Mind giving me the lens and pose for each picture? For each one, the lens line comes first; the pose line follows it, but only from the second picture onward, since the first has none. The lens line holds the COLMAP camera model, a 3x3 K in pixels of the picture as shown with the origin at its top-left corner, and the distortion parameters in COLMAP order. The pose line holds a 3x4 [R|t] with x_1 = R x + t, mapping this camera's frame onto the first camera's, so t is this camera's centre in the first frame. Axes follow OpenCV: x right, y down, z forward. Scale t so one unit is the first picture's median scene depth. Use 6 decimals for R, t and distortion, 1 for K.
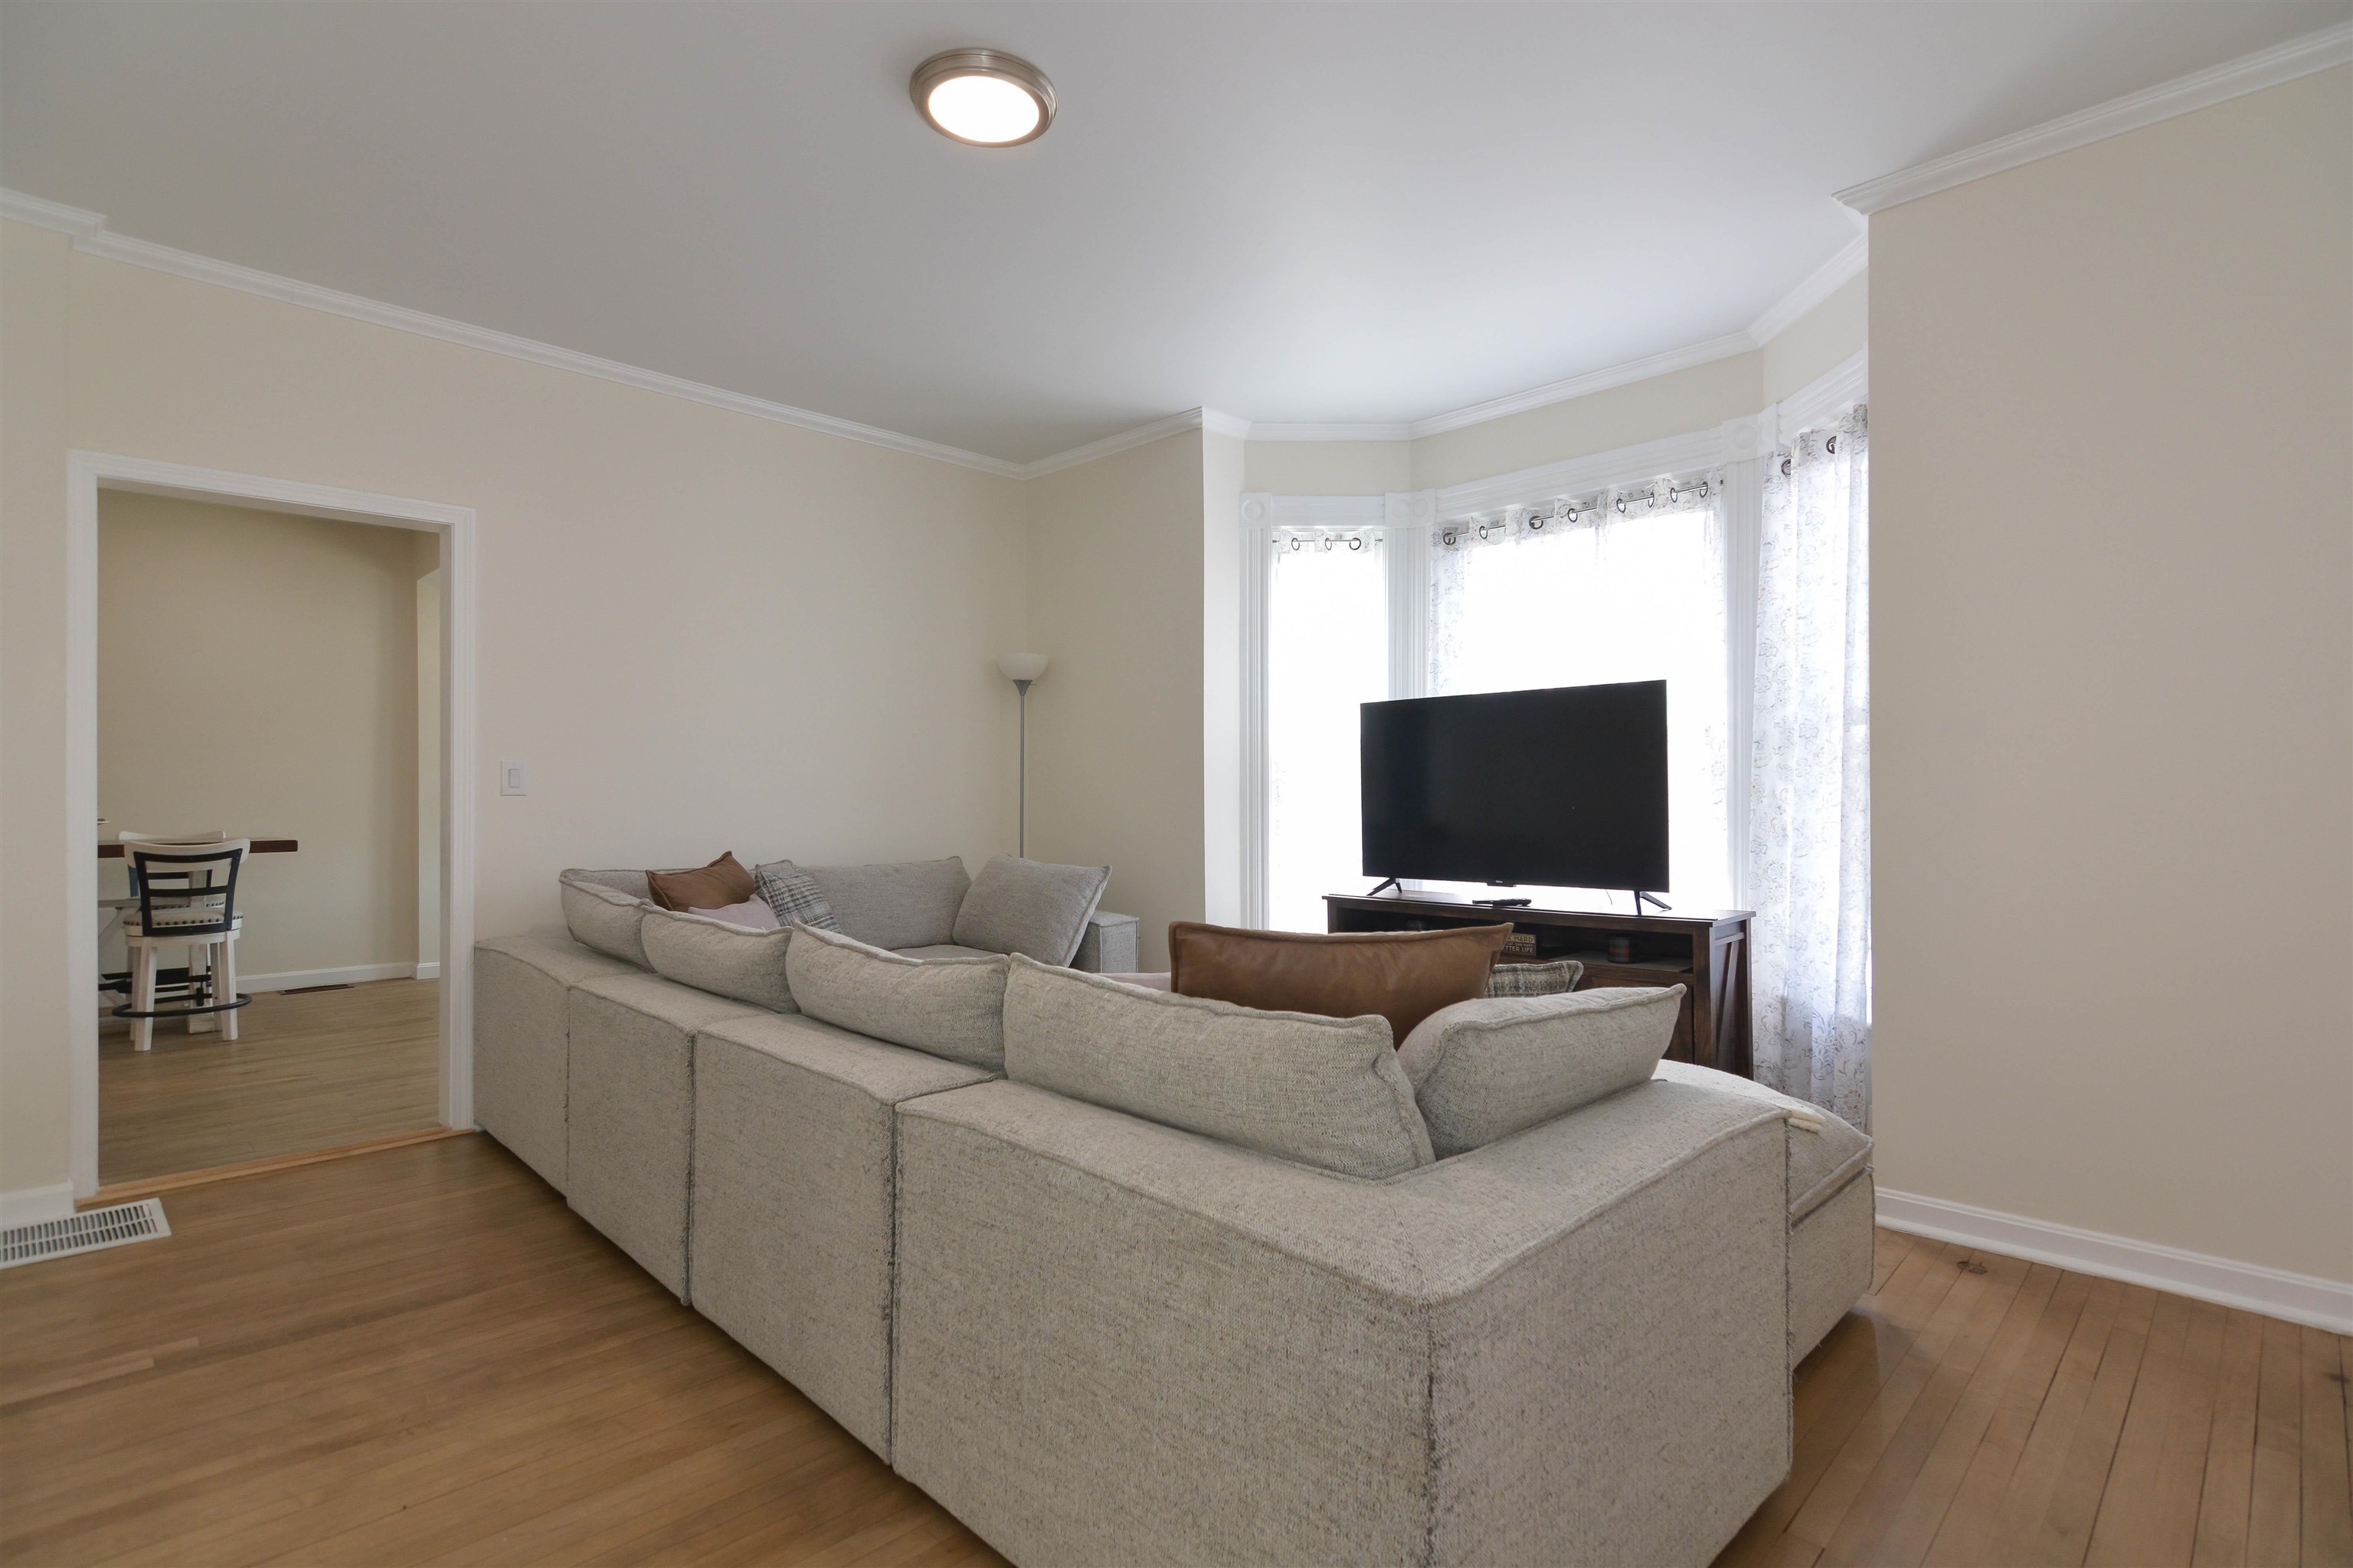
lens RADIAL K [[1122.4, 0, 1178.8], [0, 1122.4, 784.6], [0, 0, 1]] dist [0.012739, -0.005463]
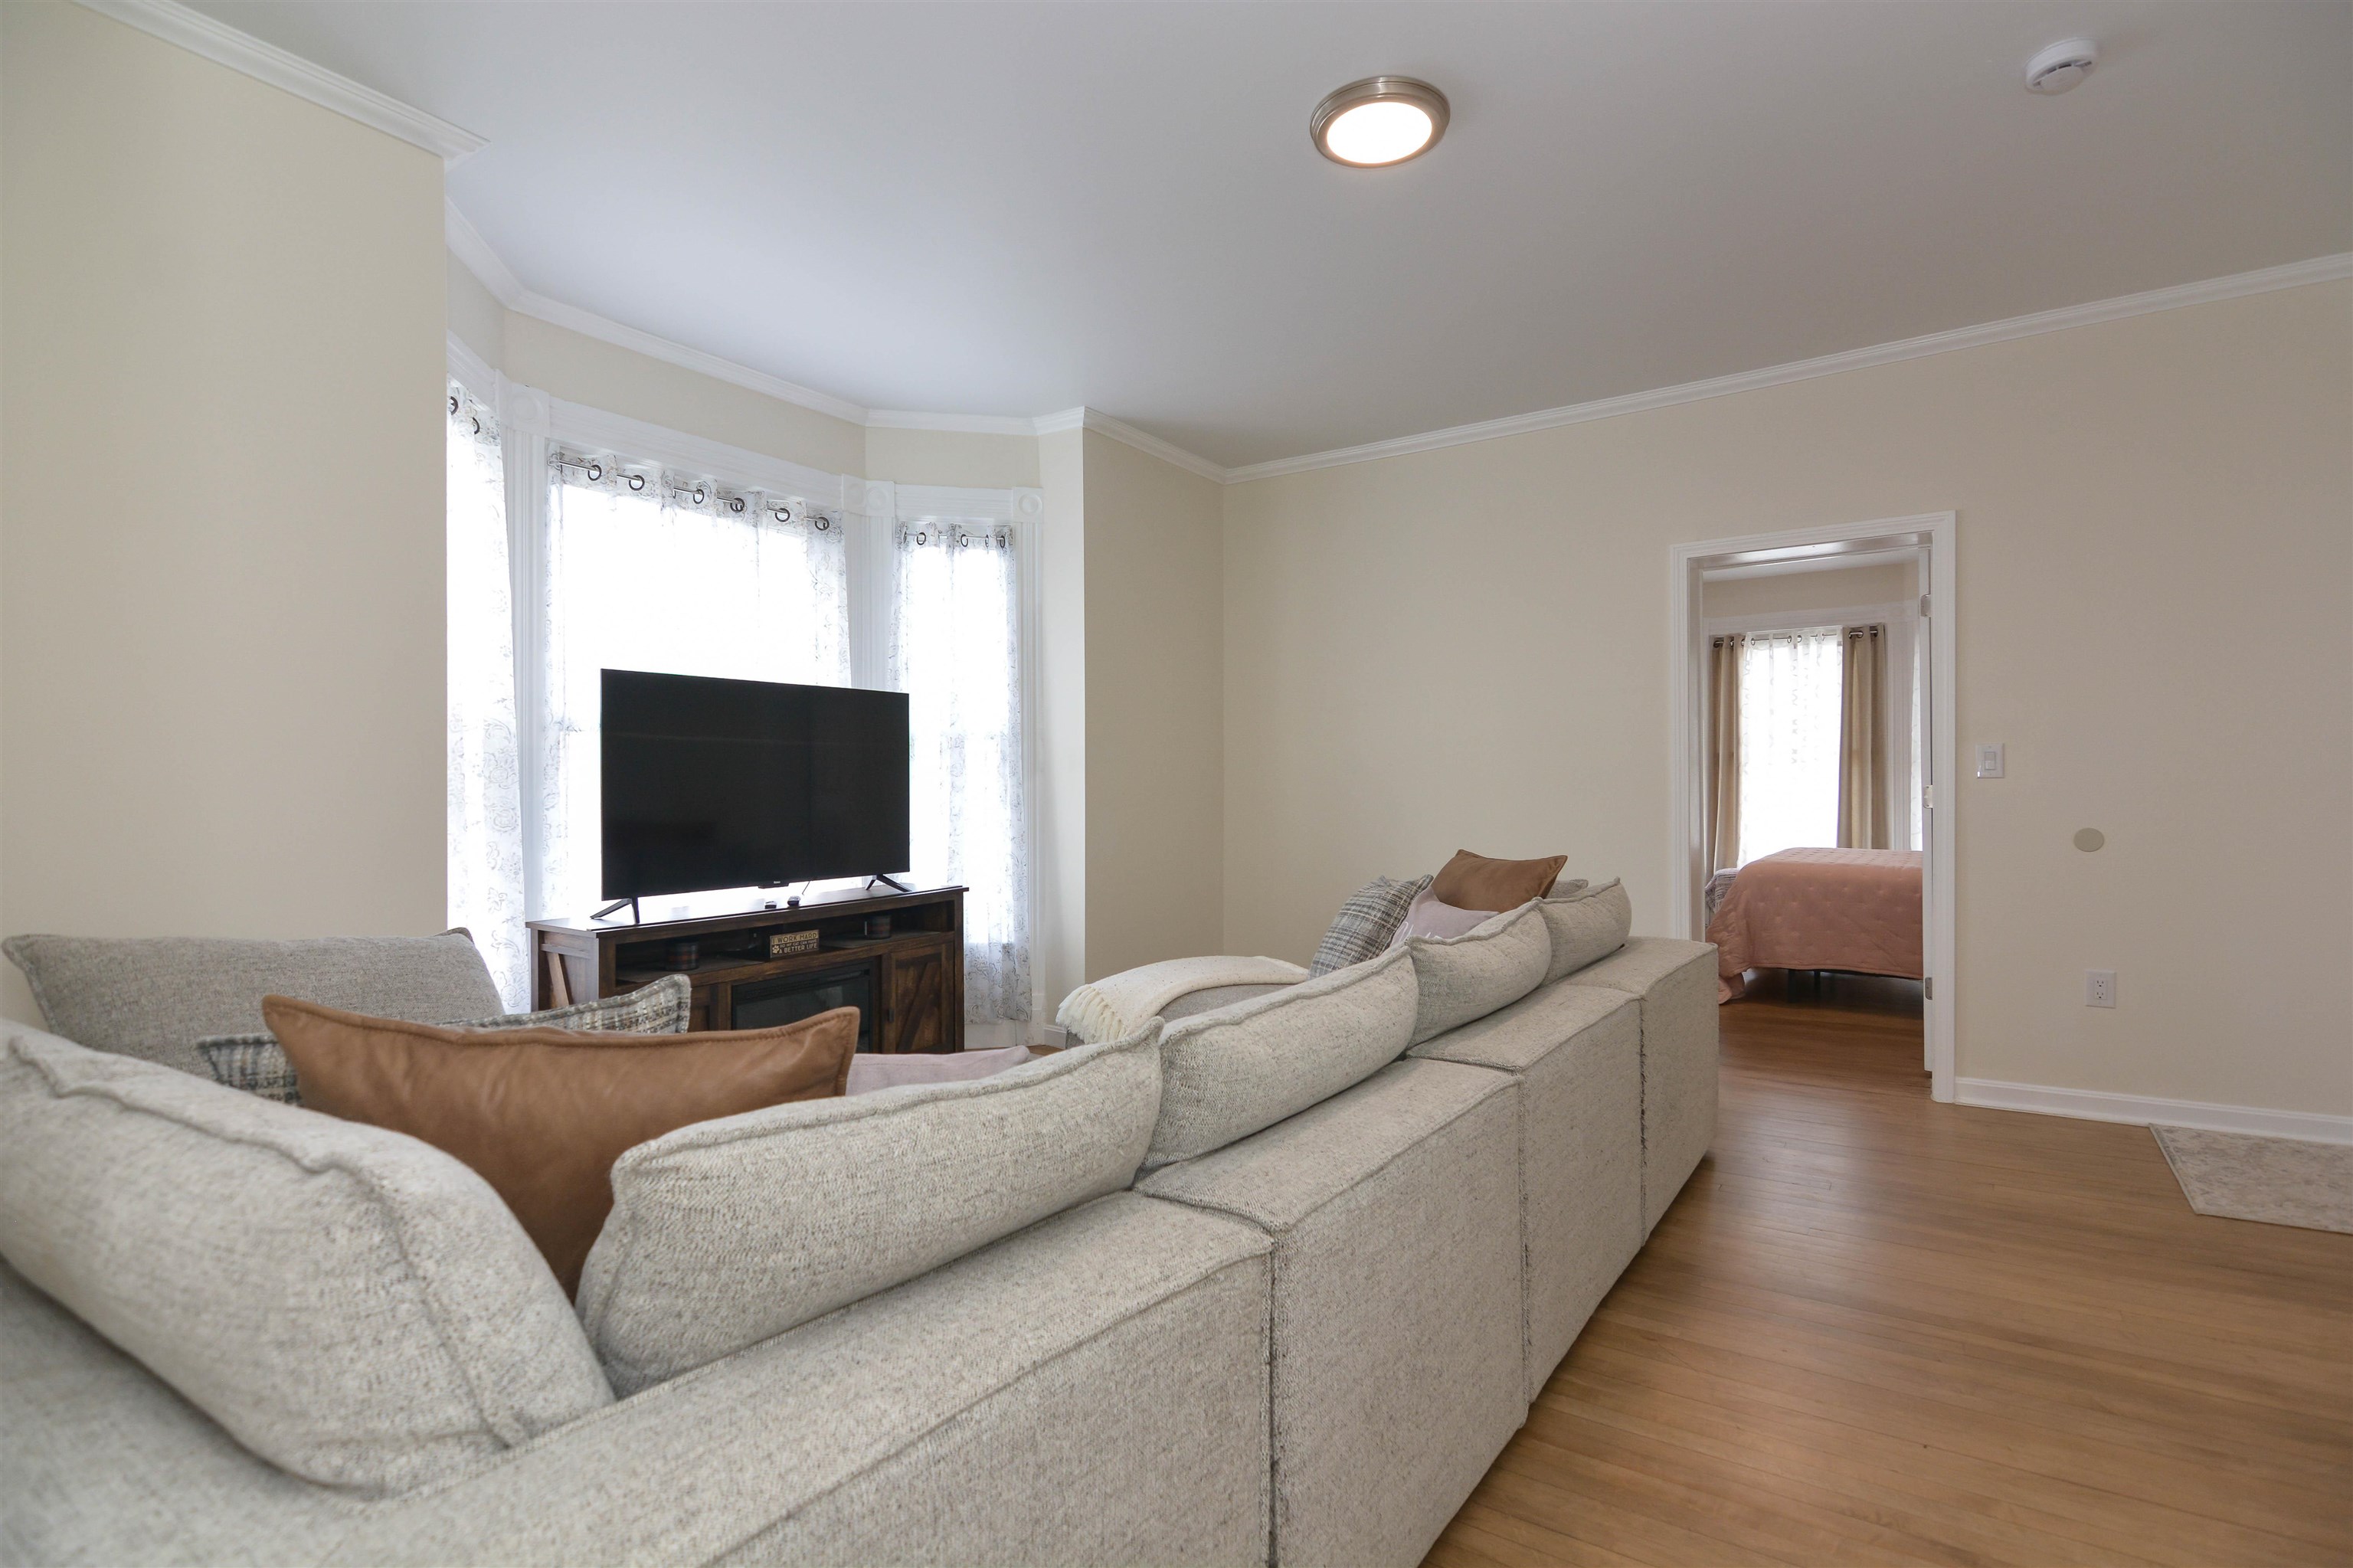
lens RADIAL K [[1122.4, 0, 1178.7], [0, 1122.4, 785.9], [0, 0, 1]] dist [0.012739, -0.005463]
pose [[-0.161612, -0.002916, 0.986850, -0.720654], [-0.000935, 0.999996, 0.002802, 0.001095], [-0.986854, -0.000470, -0.161614, 0.828487]]
